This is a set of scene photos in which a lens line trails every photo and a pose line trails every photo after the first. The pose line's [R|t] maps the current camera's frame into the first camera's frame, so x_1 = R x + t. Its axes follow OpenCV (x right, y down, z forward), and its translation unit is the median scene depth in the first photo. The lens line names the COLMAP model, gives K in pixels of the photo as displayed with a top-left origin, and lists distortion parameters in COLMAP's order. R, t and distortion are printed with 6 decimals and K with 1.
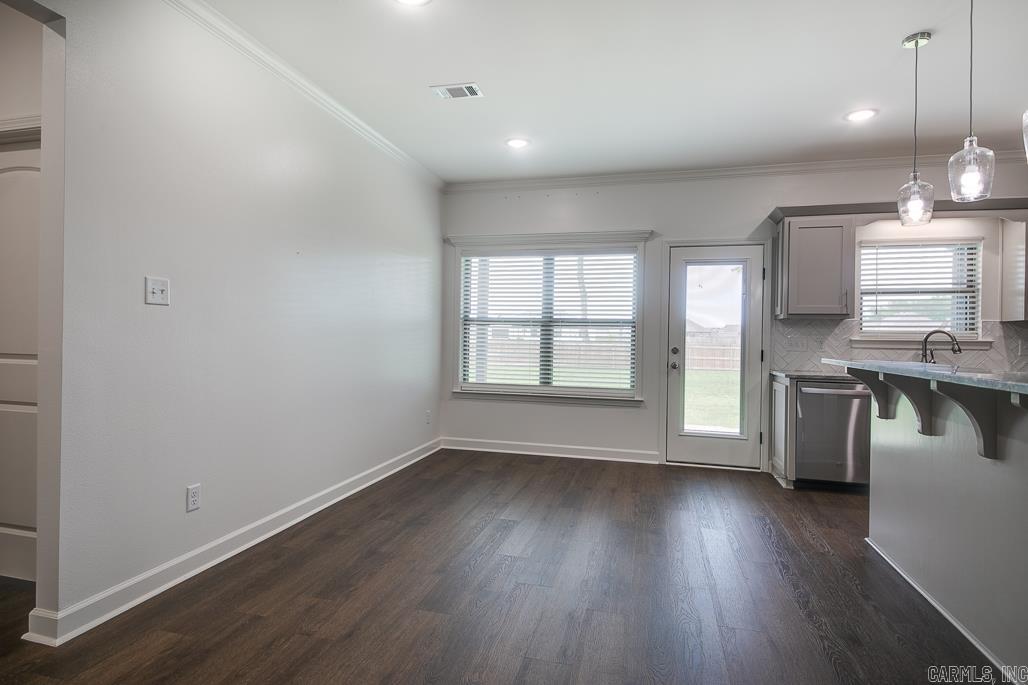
lens RADIAL K [[549.6, 0, 503.5], [0, 549.6, 336.4], [0, 0, 1]] dist [0.006564, -0.005929]
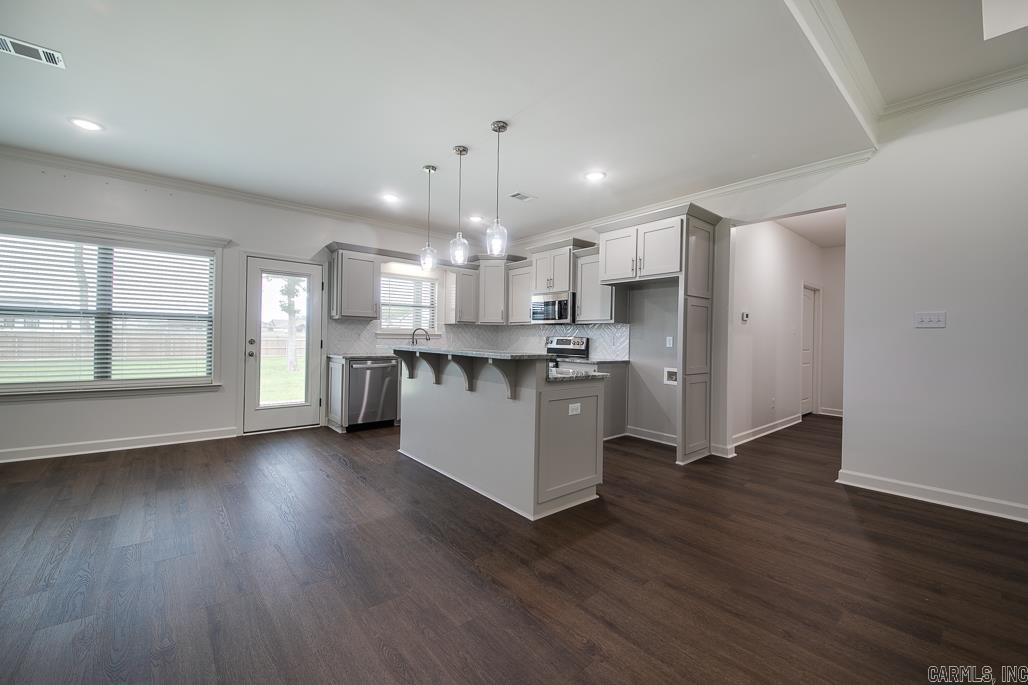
lens RADIAL K [[412.6, 0, 519.2], [0, 412.6, 337.0], [0, 0, 1]] dist [-0.010375, -0.003449]
pose [[0.553942, -0.005901, 0.832534, -0.127759], [-0.008837, 0.999877, 0.012966, -0.001596], [-0.832508, -0.014539, 0.553822, -0.006263]]
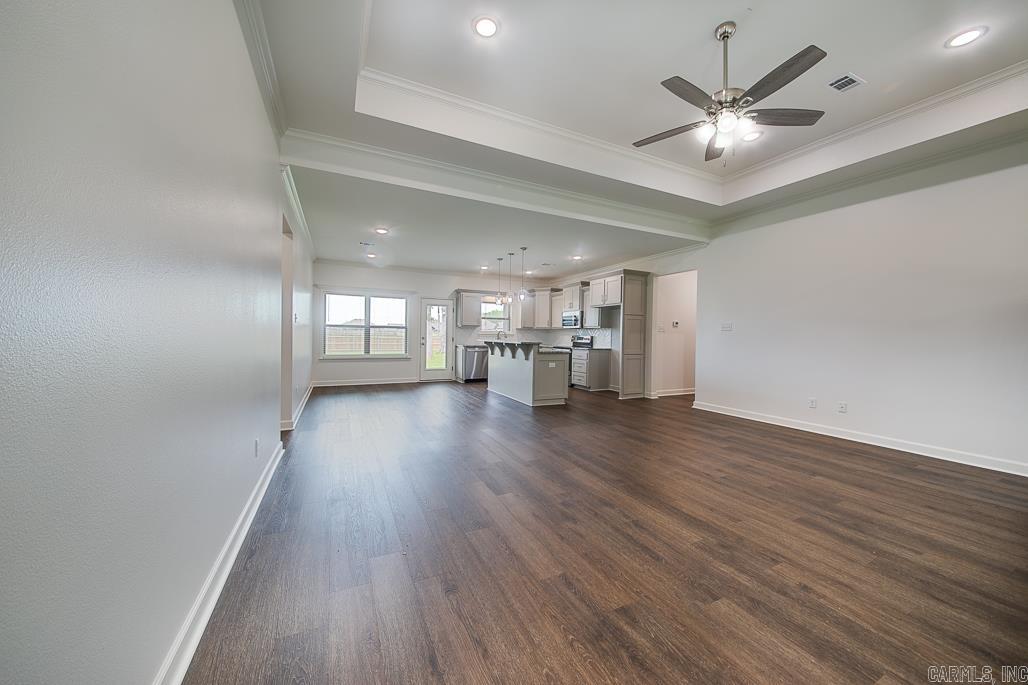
lens RADIAL K [[364.8, 0, 511.4], [0, 364.8, 337.3], [0, 0, 1]] dist [-0.010889, -0.003363]
pose [[0.754211, -0.007912, 0.656585, -0.535460], [-0.003870, 0.999856, 0.016495, -0.008309], [-0.656621, -0.014982, 0.754072, -0.612889]]
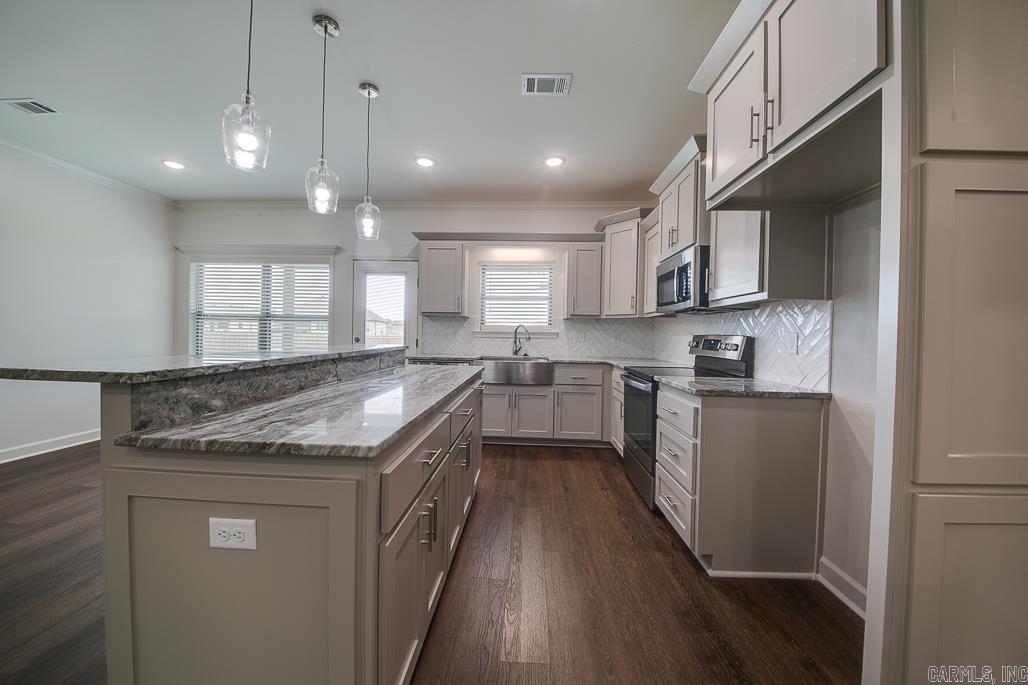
lens RADIAL K [[381.7, 0, 512.7], [0, 381.7, 339.0], [0, 0, 1]] dist [-0.009093, -0.000455]
pose [[0.975049, -0.002515, 0.221975, 0.500001], [-0.001371, 0.999849, 0.017351, 0.008492], [-0.221985, -0.017223, 0.974898, 0.040247]]
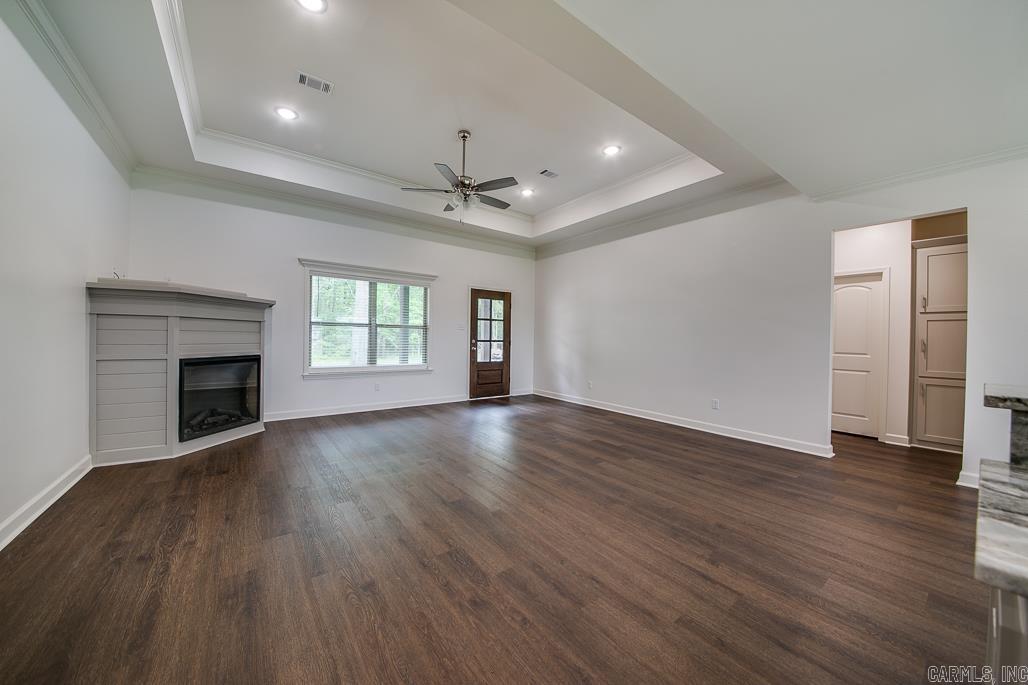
lens RADIAL K [[364.8, 0, 514.0], [0, 364.8, 339.7], [0, 0, 1]] dist [-0.010889, -0.003363]
pose [[-0.614176, -0.022151, -0.788858, 0.620841], [-0.029528, 0.999551, -0.005078, 0.009110], [0.788616, 0.020175, -0.614554, 0.186721]]
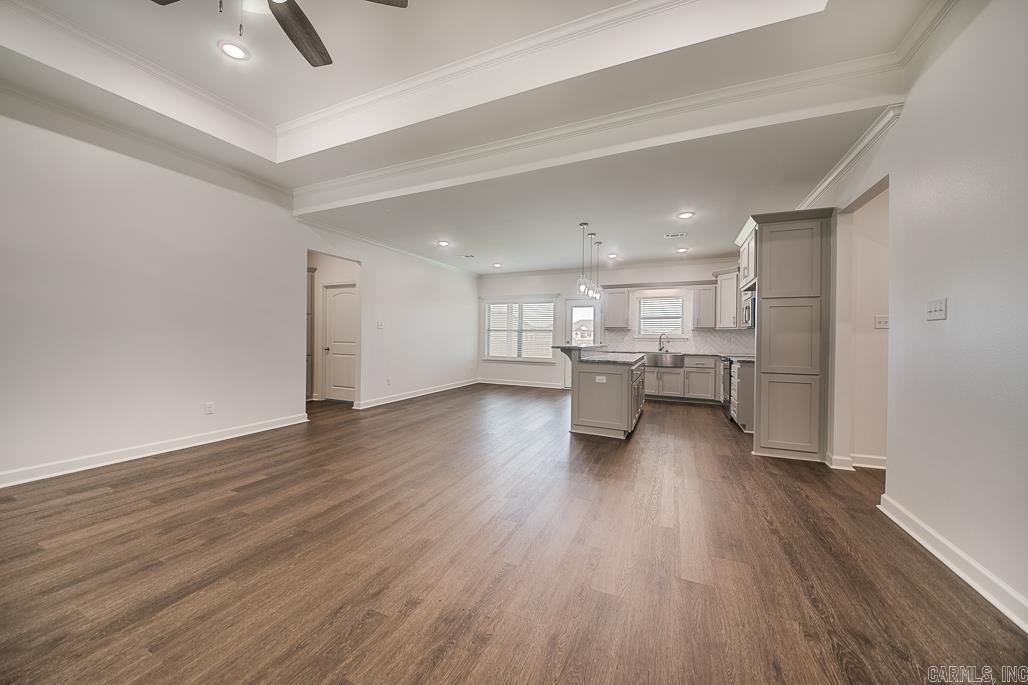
lens RADIAL K [[364.8, 0, 506.1], [0, 364.8, 341.3], [0, 0, 1]] dist [-0.010889, -0.003363]
pose [[0.986495, -0.003552, -0.163754, 0.322128], [0.005419, 0.999925, 0.010958, 0.002519], [0.163703, -0.011697, 0.986440, -0.674143]]
